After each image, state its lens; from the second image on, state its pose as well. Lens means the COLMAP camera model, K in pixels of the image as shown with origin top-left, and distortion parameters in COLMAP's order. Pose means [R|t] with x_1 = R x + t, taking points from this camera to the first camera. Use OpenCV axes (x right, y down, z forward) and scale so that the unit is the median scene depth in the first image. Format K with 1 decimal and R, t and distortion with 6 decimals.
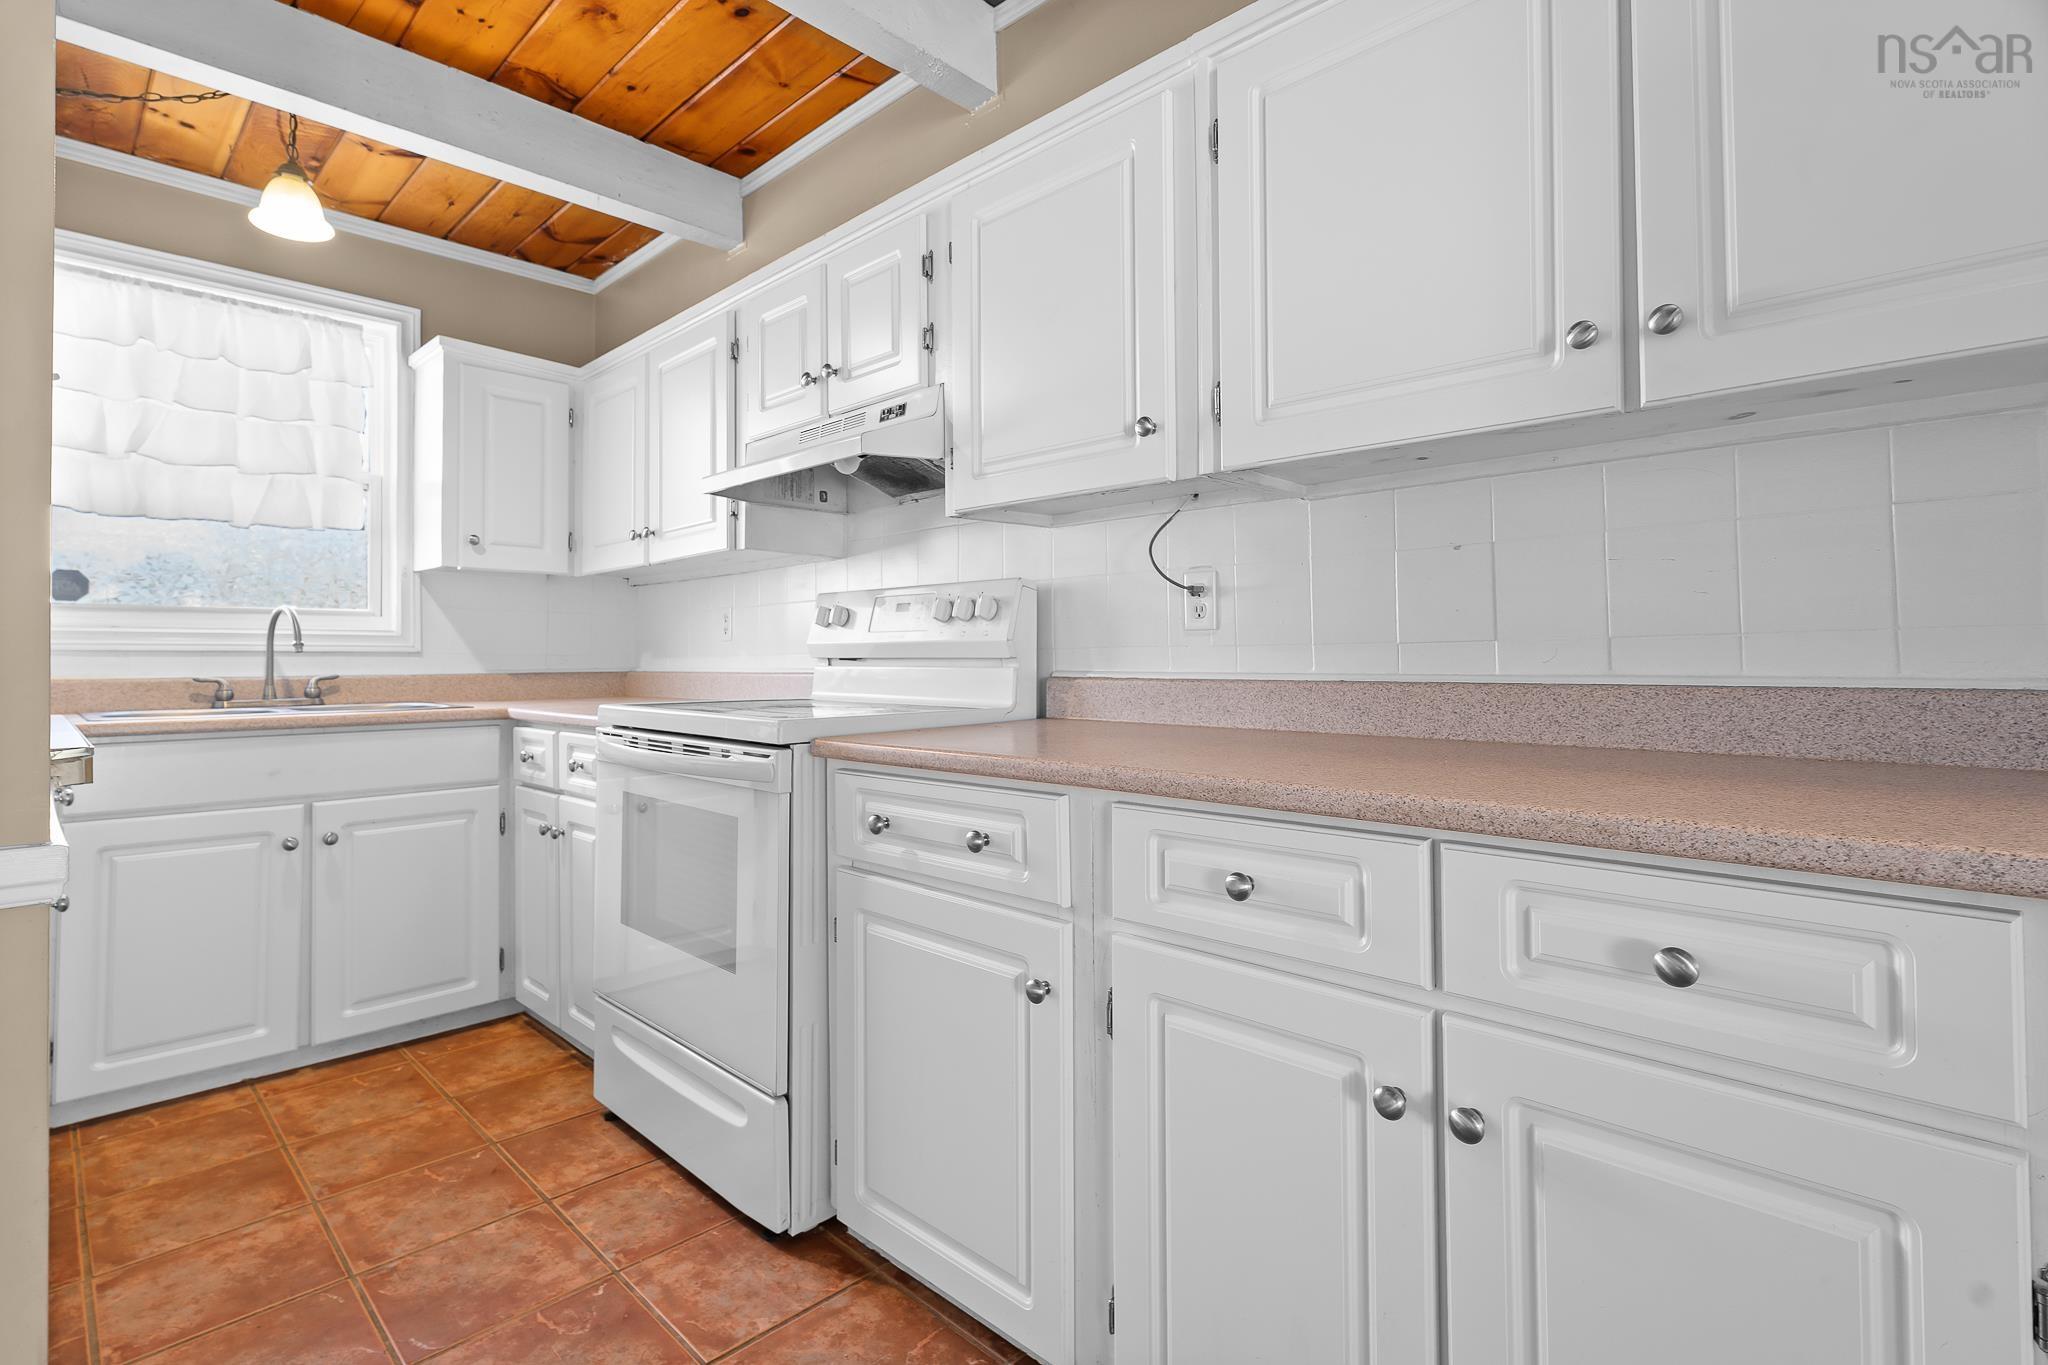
lens RADIAL K [[983.8, 0, 1029.1], [0, 983.8, 639.1], [0, 0, 1]] dist [-0.002032, -0.000392]
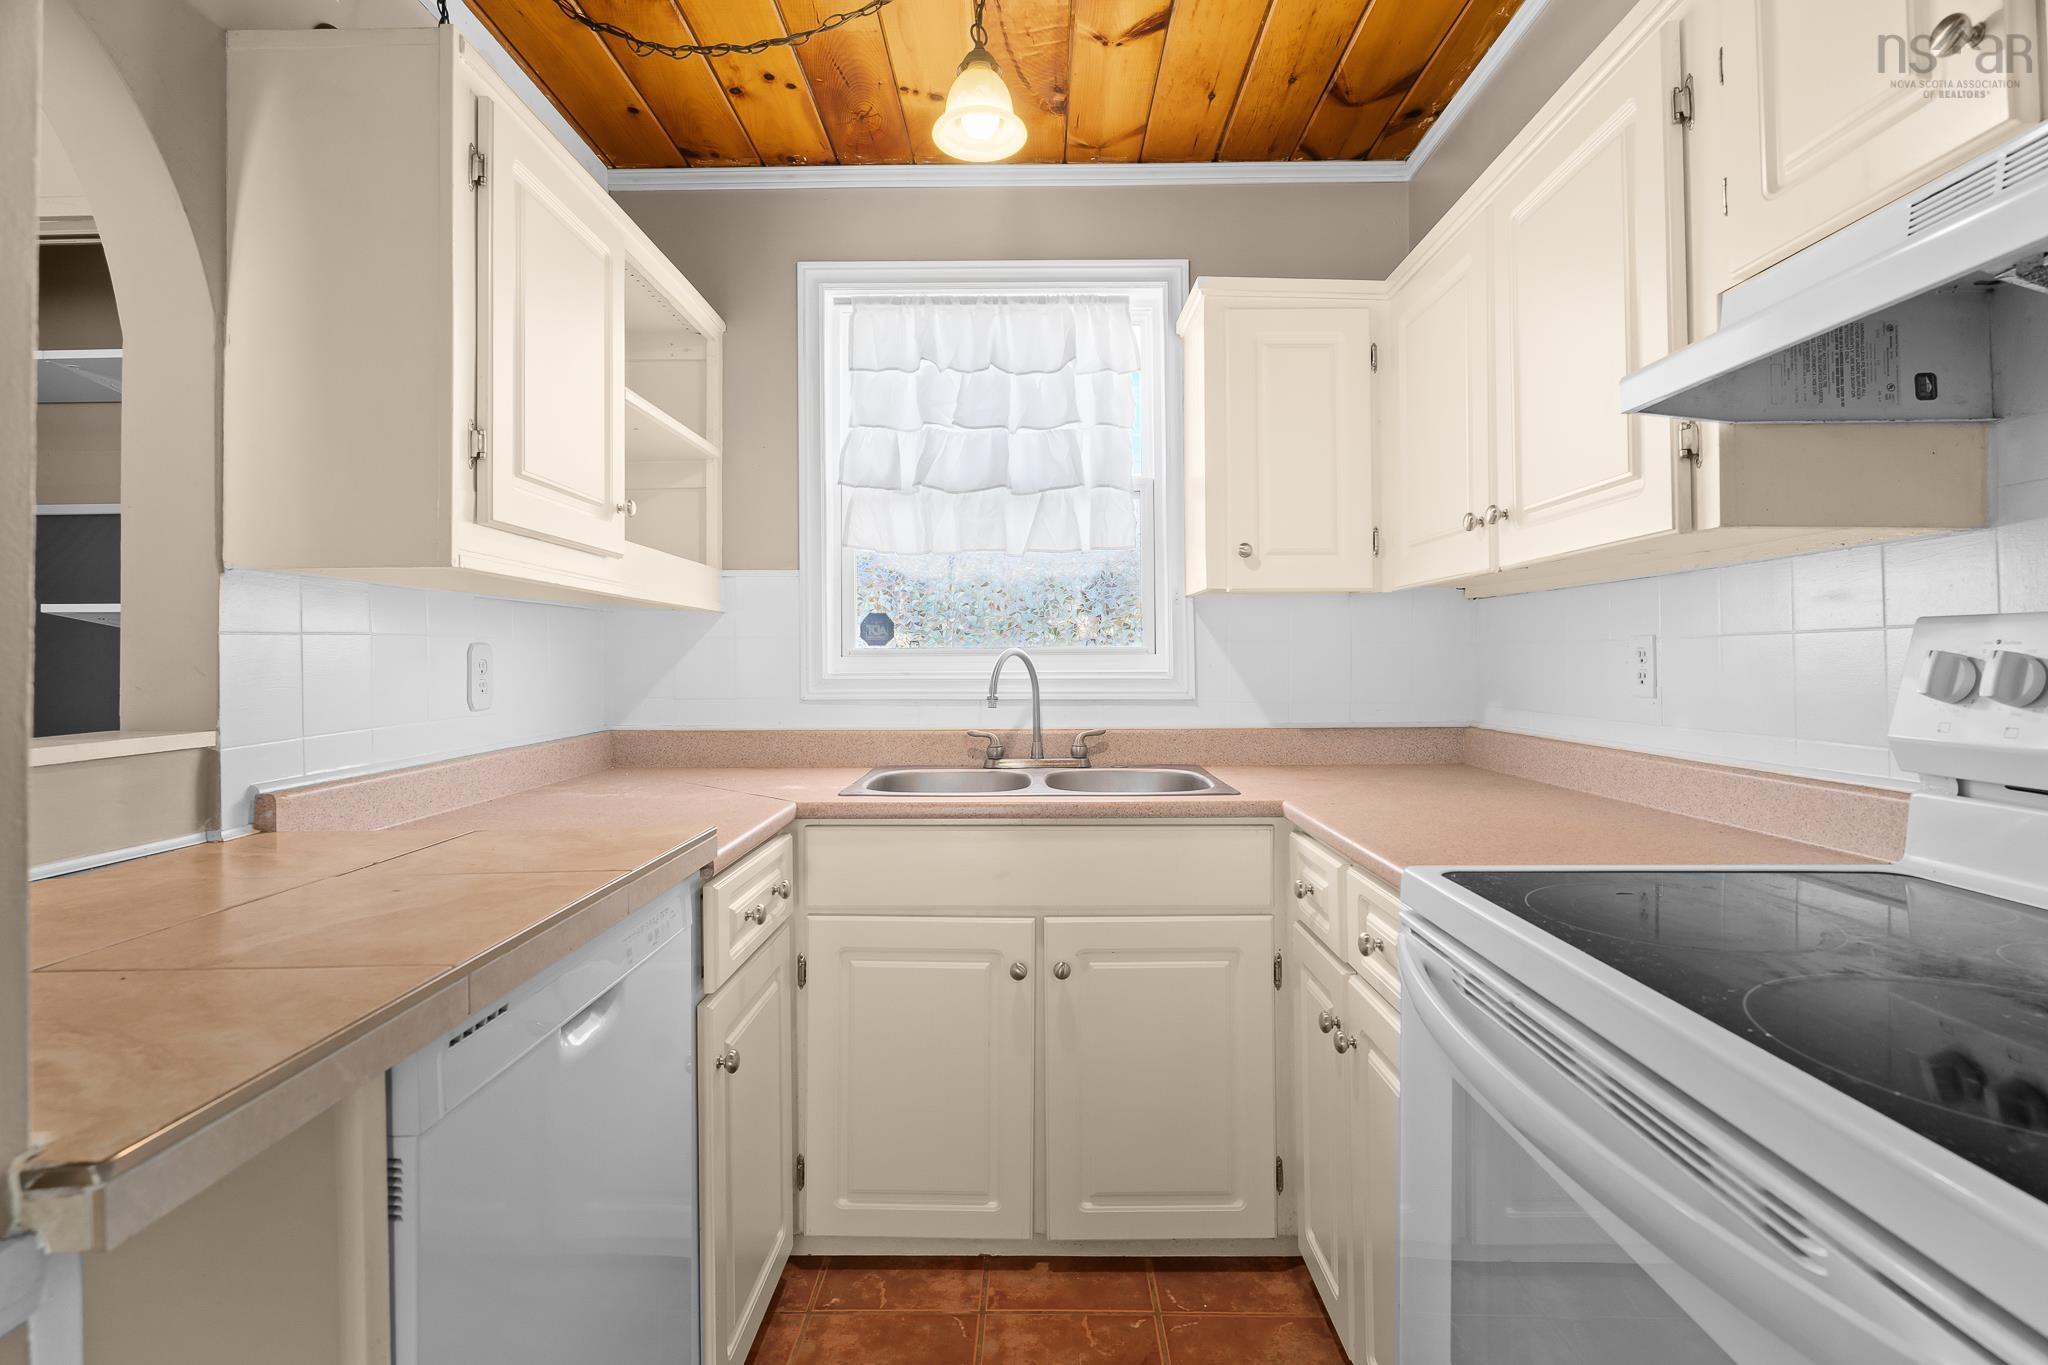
lens RADIAL K [[983.8, 0, 1029.1], [0, 983.8, 639.1], [0, 0, 1]] dist [-0.002032, -0.000392]
pose [[0.689677, -0.011084, -0.724032, -0.170193], [0.017227, 0.999851, 0.001103, -0.043502], [0.723912, -0.013233, 0.689766, 0.430369]]
